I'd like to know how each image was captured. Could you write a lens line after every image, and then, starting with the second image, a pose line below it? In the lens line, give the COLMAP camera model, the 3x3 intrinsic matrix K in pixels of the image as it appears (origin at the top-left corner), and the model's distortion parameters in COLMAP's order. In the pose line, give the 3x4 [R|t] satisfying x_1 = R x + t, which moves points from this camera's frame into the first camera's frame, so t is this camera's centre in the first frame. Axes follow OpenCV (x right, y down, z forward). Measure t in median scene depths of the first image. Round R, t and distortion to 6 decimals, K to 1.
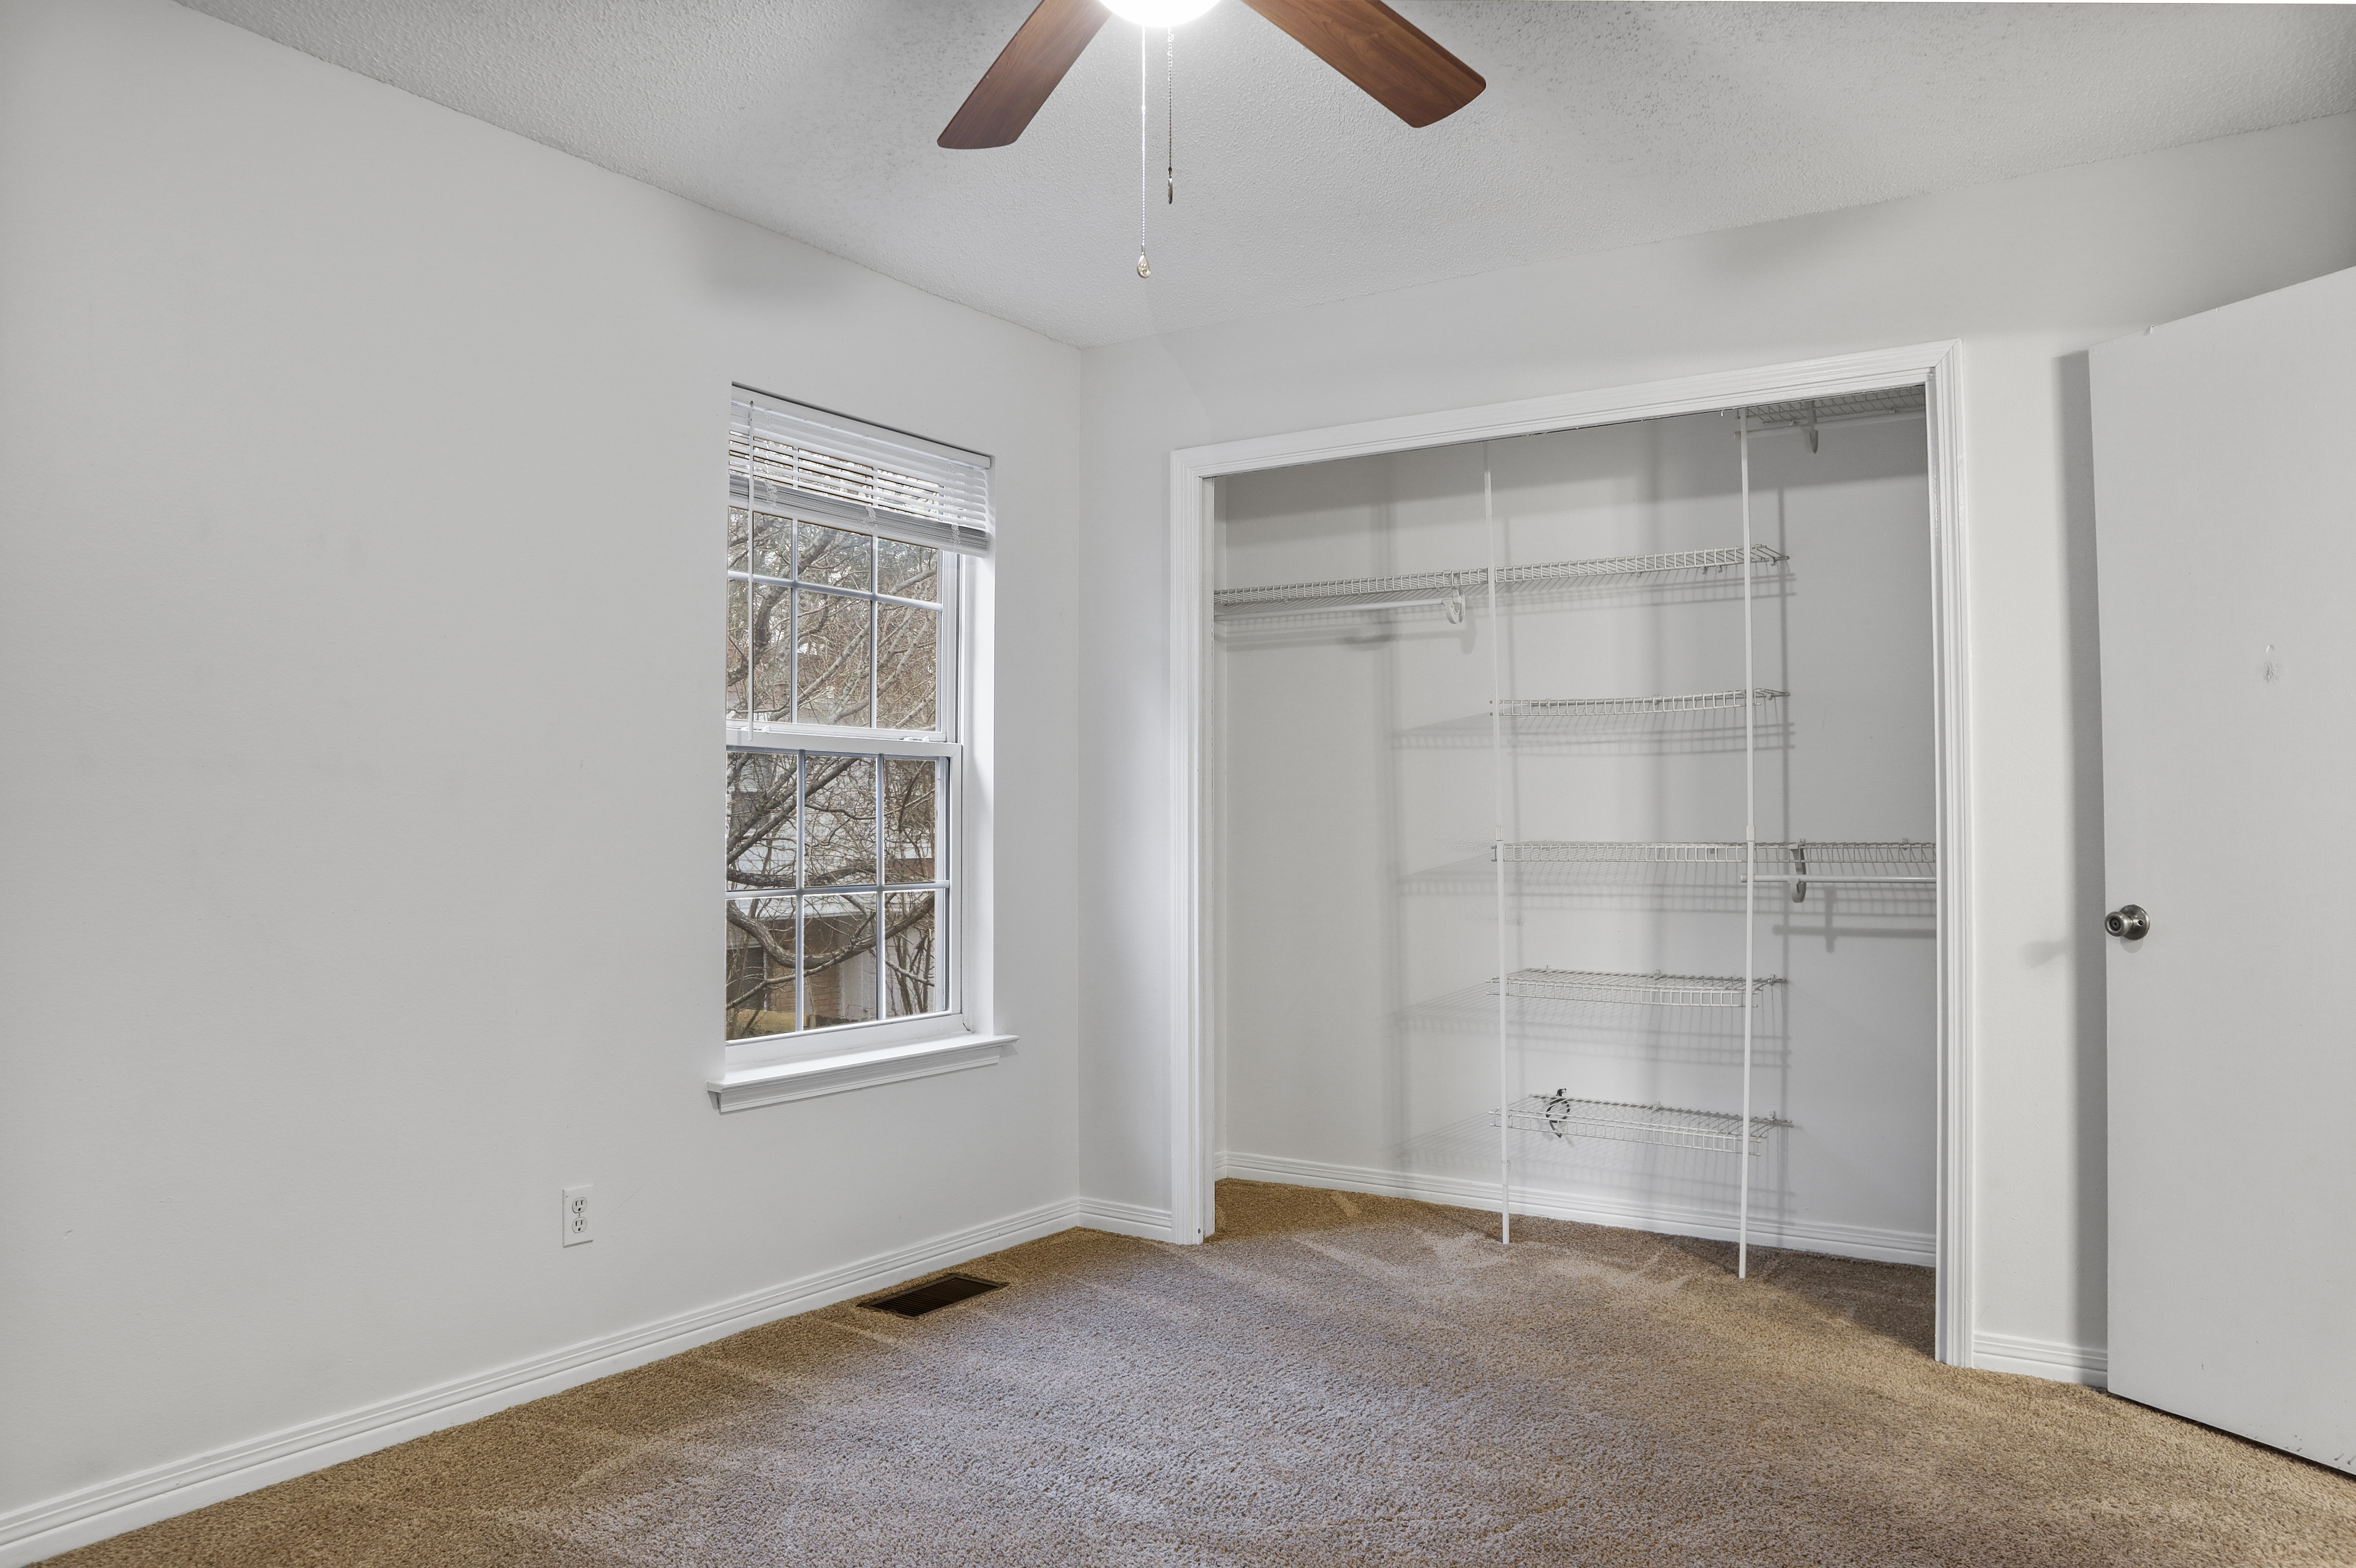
lens RADIAL K [[1636.8, 0, 1169.2], [0, 1636.8, 779.7], [0, 0, 1]] dist [-0.124919, 0.079836]
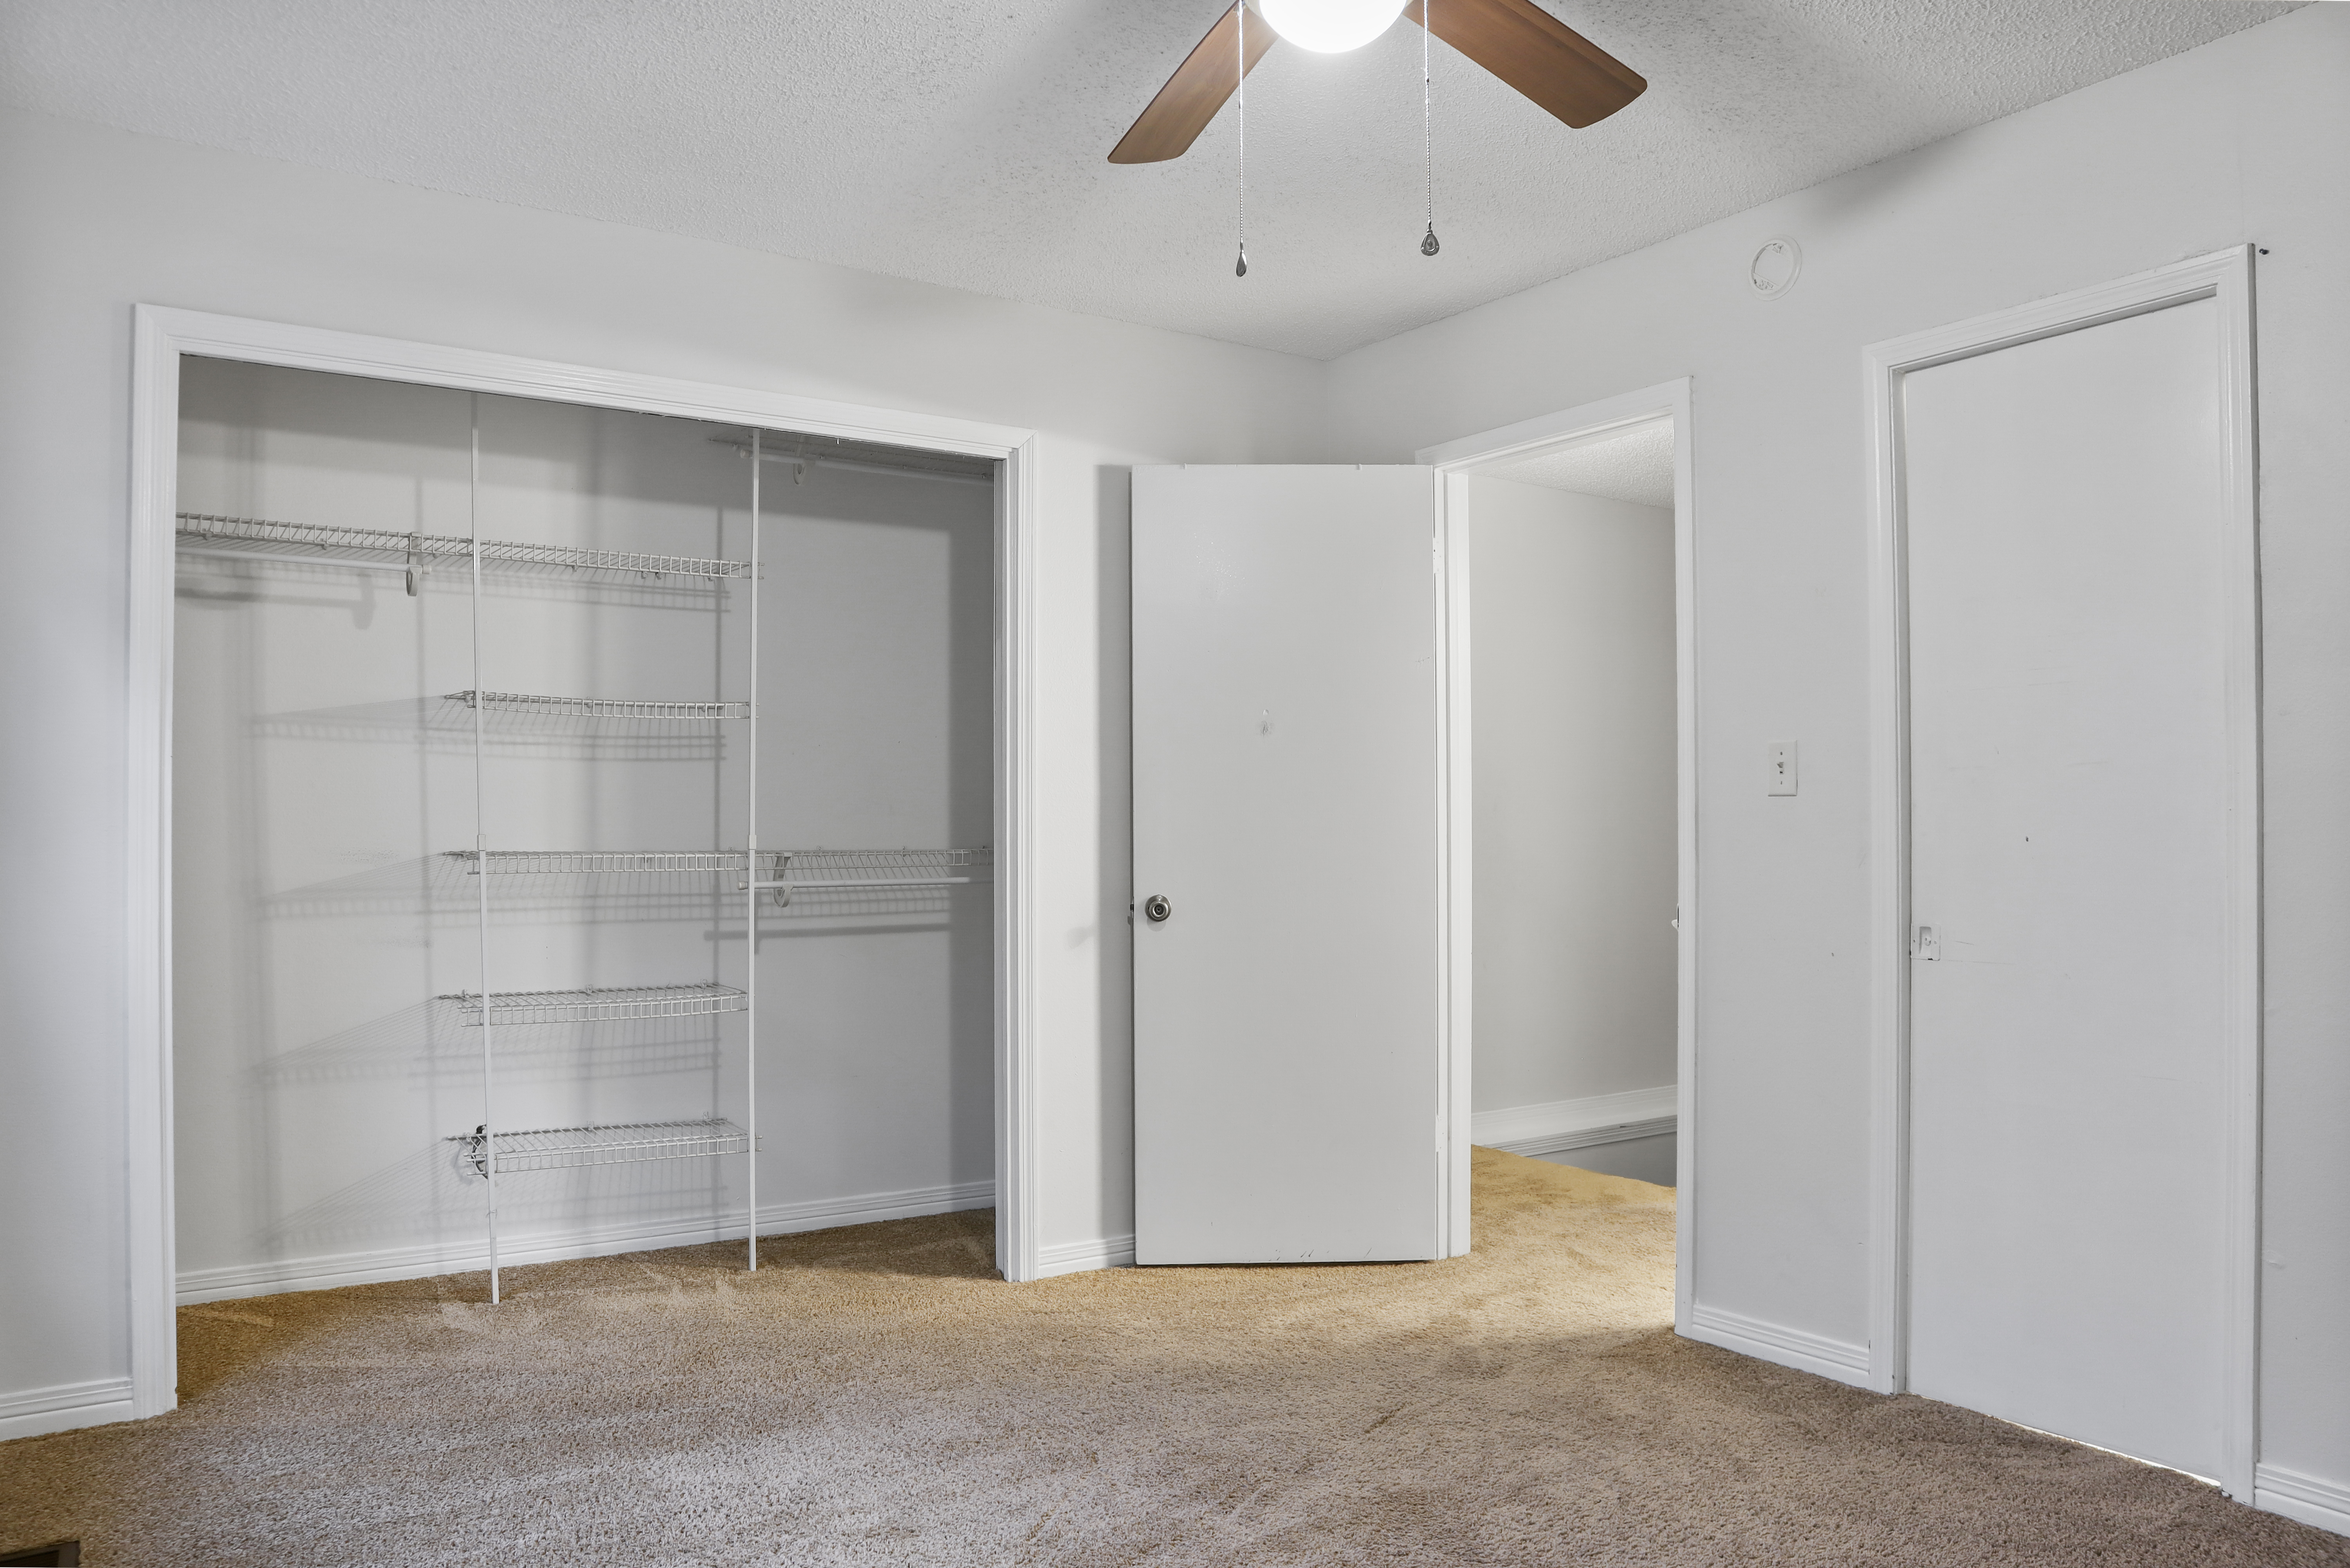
lens RADIAL K [[1658.6, 0, 1168.7], [0, 1658.6, 832.7], [0, 0, 1]] dist [-0.133529, 0.093458]
pose [[0.379713, 0.001492, 0.925103, -0.464787], [-0.026880, 0.999594, 0.009421, 0.009331], [-0.924714, -0.028444, 0.379599, 0.318709]]
